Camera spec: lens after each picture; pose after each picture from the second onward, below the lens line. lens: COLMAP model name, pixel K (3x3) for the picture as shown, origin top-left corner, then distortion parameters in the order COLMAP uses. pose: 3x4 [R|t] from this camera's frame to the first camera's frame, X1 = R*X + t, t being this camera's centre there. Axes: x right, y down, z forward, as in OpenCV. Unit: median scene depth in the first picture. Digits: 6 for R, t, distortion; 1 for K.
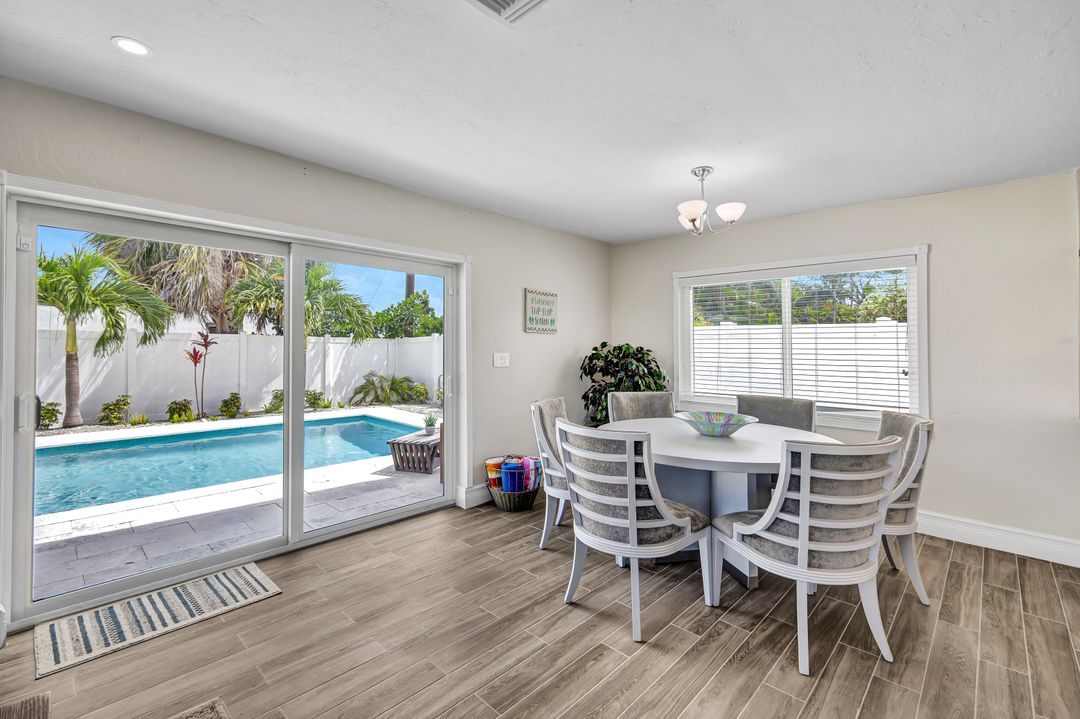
lens RADIAL K [[471.1, 0, 529.8], [0, 471.1, 336.7], [0, 0, 1]] dist [-0.001358, 0.000259]
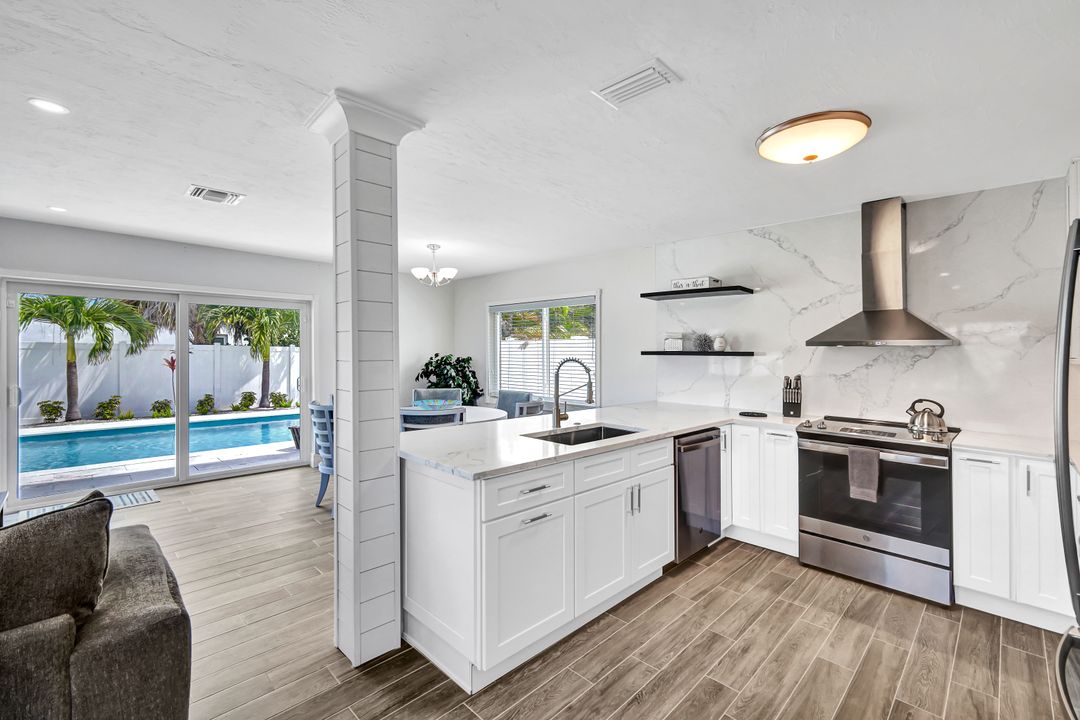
lens RADIAL K [[471.1, 0, 527.6], [0, 471.1, 349.9], [0, 0, 1]] dist [-0.001358, 0.000259]
pose [[0.999612, -0.003391, -0.027651, 0.268590], [0.003830, 0.999867, 0.015854, -0.011270], [0.027594, -0.015954, 0.999492, -0.211497]]
